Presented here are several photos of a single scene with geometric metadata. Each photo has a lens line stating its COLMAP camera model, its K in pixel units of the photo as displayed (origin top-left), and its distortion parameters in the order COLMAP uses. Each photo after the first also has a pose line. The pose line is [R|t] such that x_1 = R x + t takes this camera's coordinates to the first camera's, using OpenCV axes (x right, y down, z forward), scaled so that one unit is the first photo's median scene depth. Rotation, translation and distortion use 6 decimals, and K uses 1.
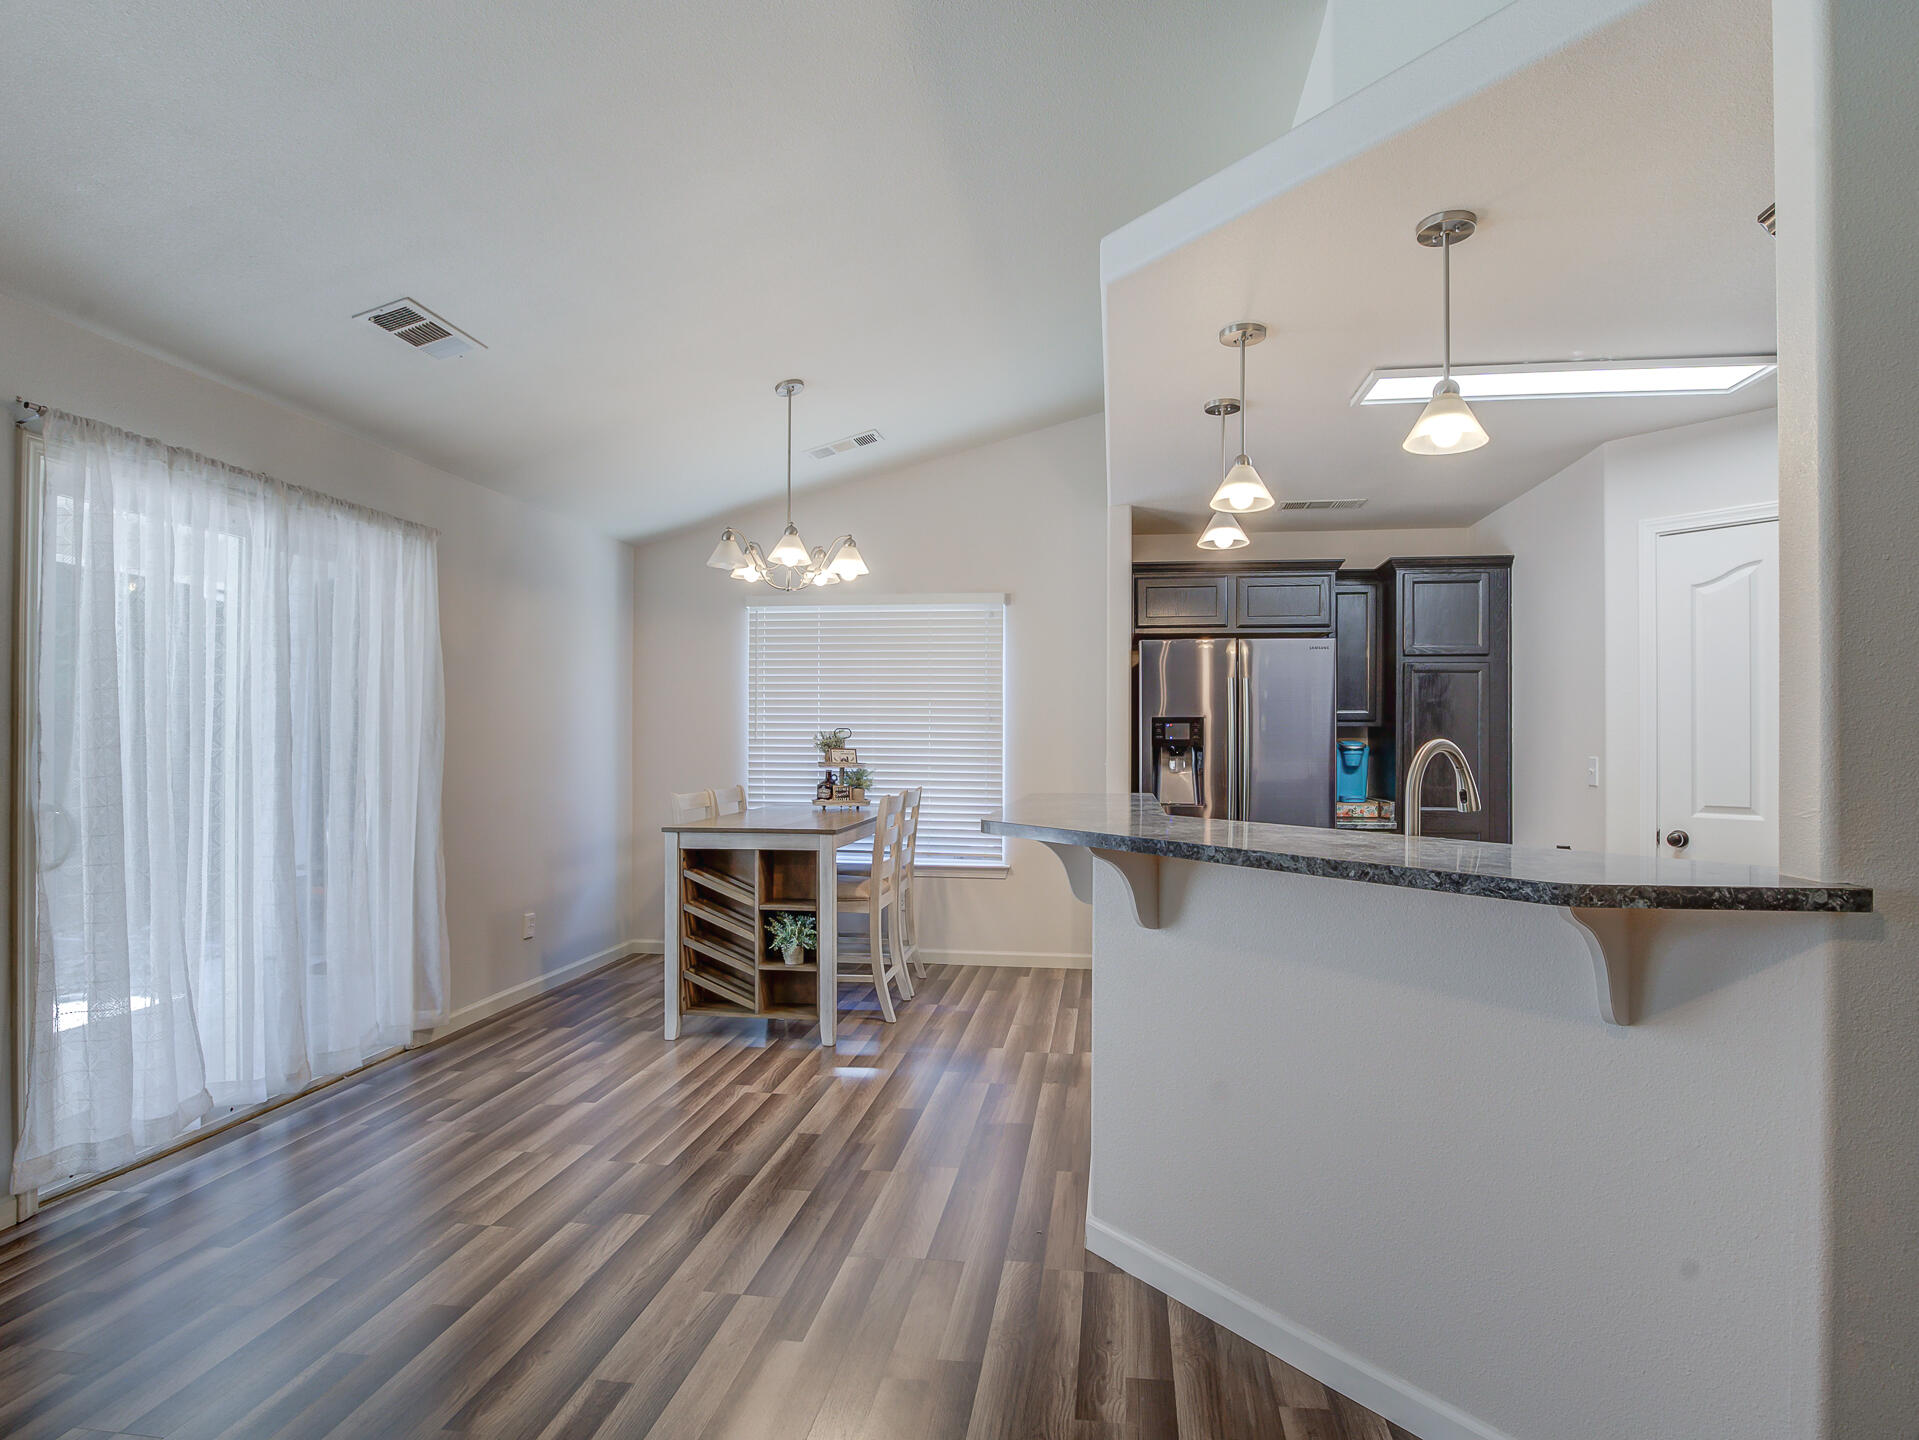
lens RADIAL K [[1133.5, 0, 1044.1], [0, 1133.5, 751.0], [0, 0, 1]] dist [-0.028085, 0.001655]
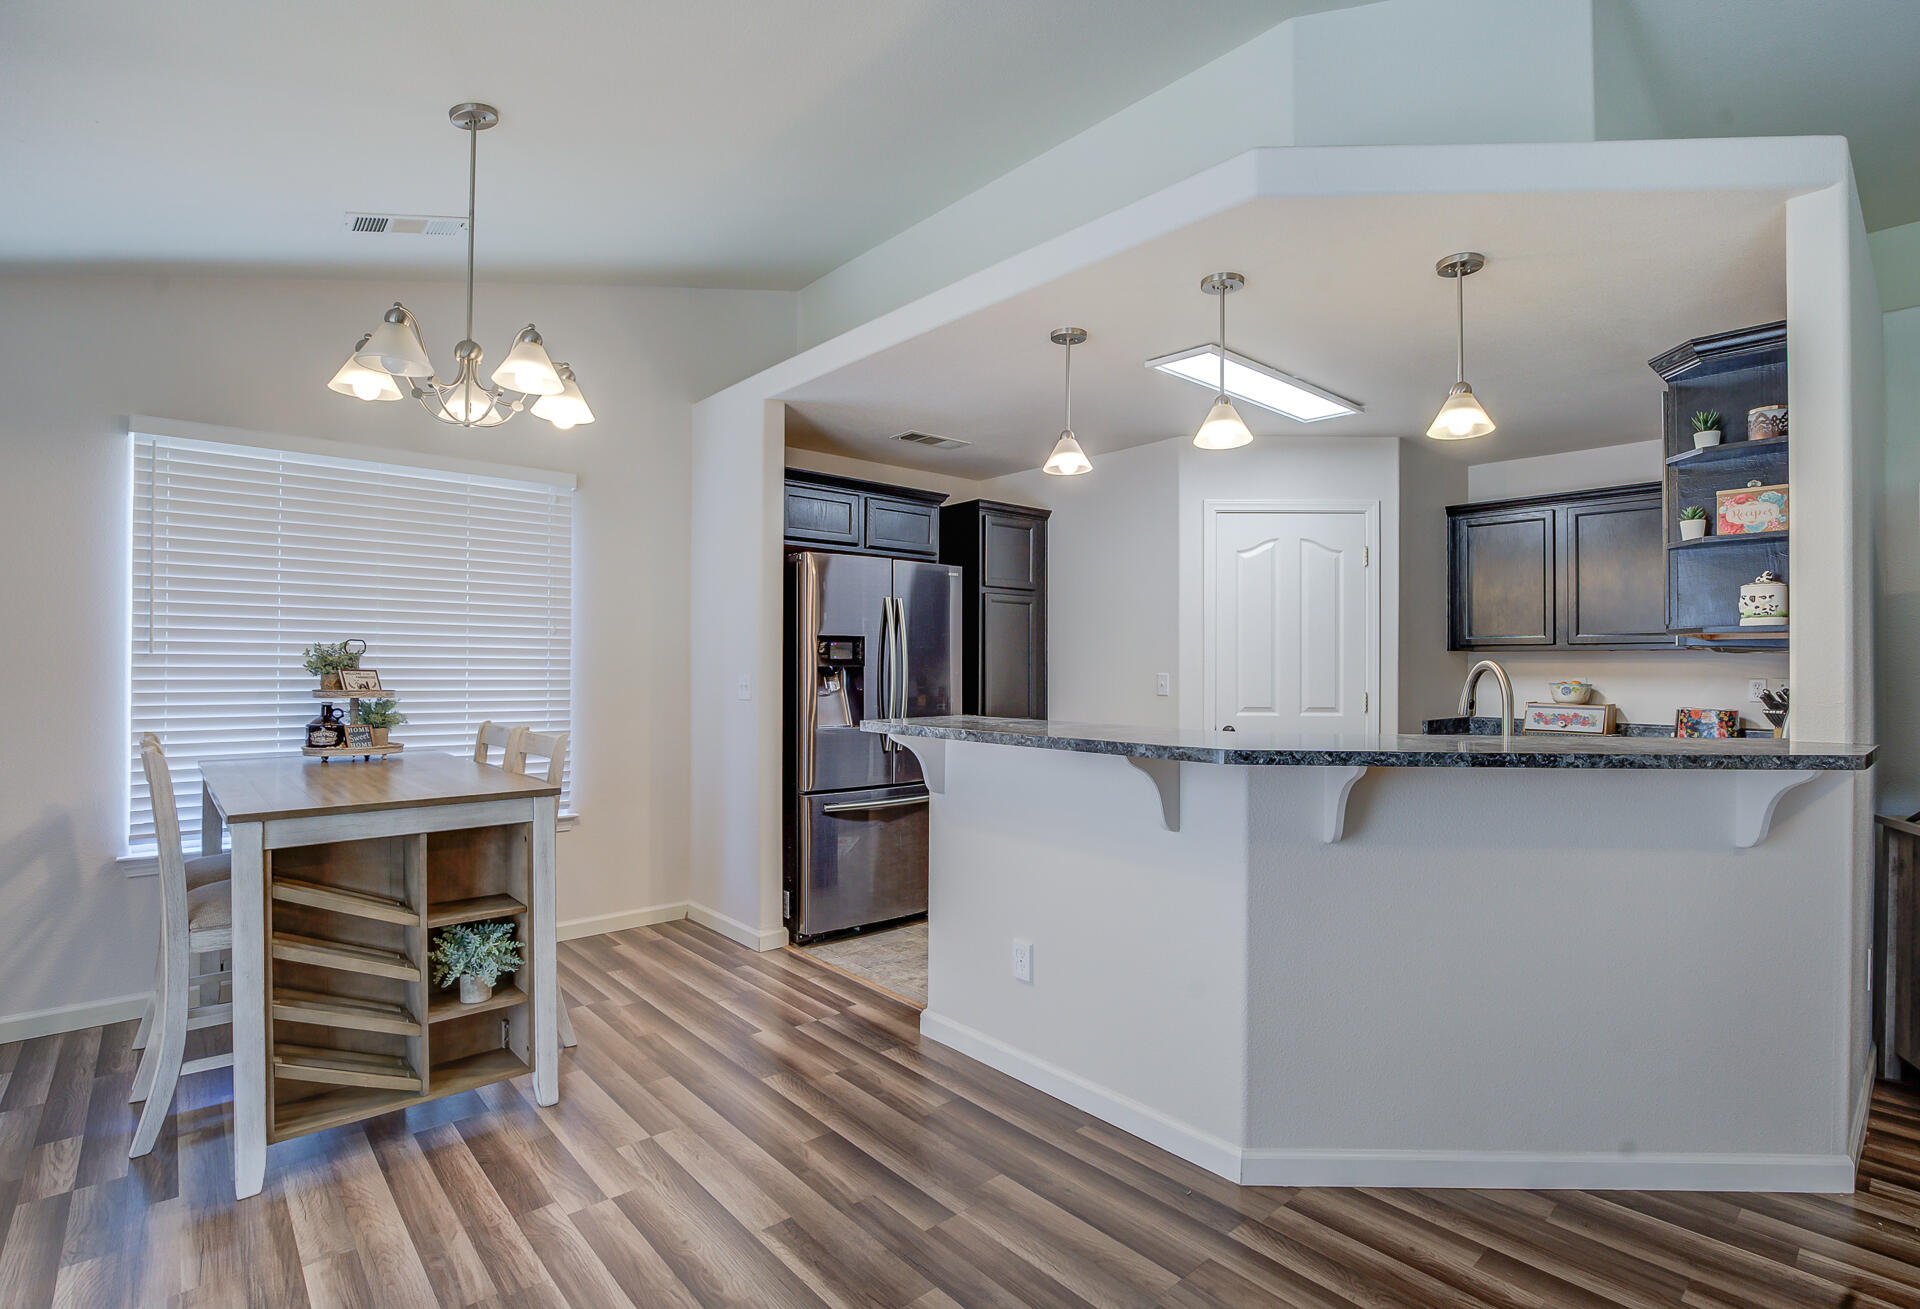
lens RADIAL K [[938.4, 0, 1095.3], [0, 938.4, 666.3], [0, 0, 1]] dist [-0.024338, 0.000034]
pose [[0.605963, -0.001959, 0.795490, -0.433164], [0.004050, 0.999992, -0.000623, -0.002762], [-0.795482, 0.003599, 0.605966, 0.394316]]
